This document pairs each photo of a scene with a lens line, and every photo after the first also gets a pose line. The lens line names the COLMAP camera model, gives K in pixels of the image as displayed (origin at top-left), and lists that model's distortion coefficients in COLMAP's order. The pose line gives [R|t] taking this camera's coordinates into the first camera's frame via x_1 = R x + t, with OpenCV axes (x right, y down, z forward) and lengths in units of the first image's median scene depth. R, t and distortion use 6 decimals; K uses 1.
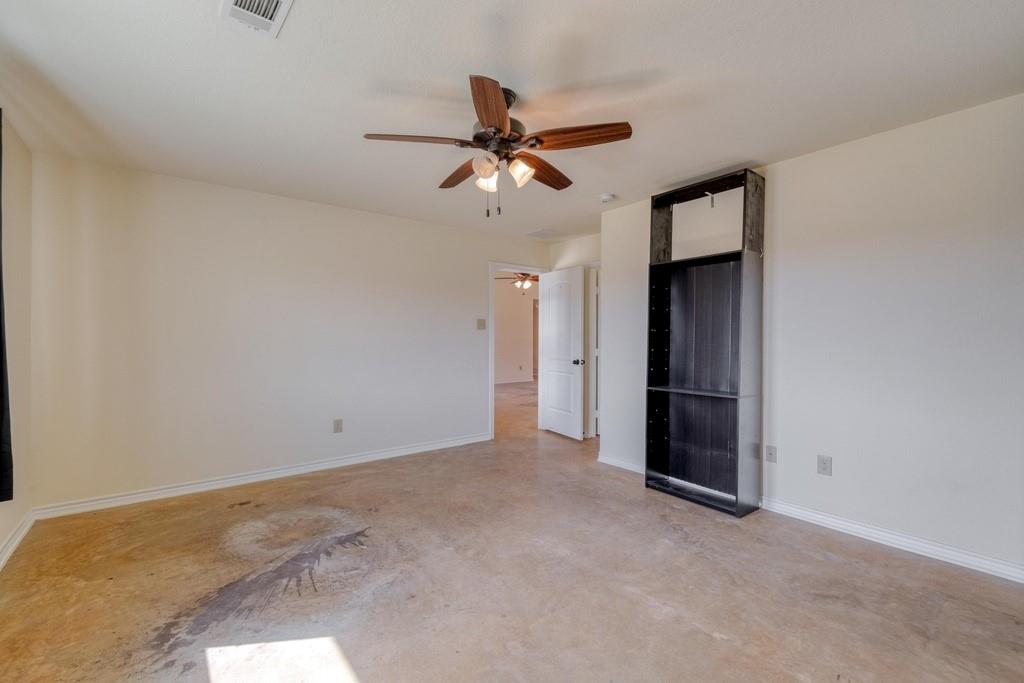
lens RADIAL K [[439.9, 0, 513.1], [0, 439.9, 338.2], [0, 0, 1]] dist [0.007259, -0.001611]
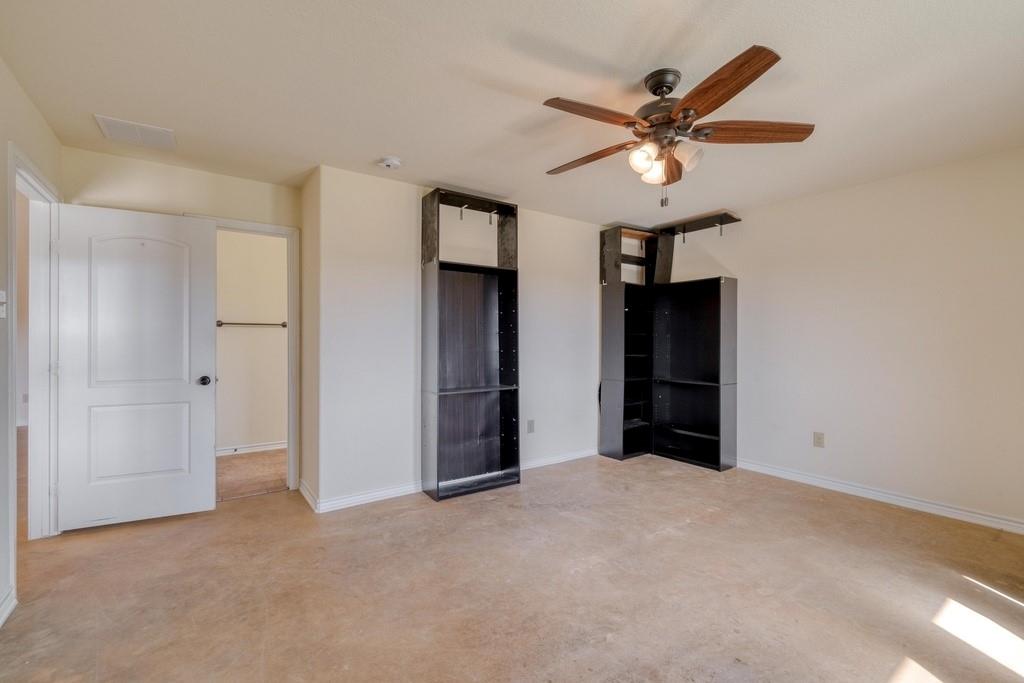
lens RADIAL K [[439.9, 0, 511.8], [0, 439.9, 346.4], [0, 0, 1]] dist [0.007259, -0.001611]
pose [[0.049319, -0.018887, 0.998605, -0.838450], [-0.002629, 0.999815, 0.019040, -0.008167], [-0.998780, -0.003564, 0.049260, 1.098249]]
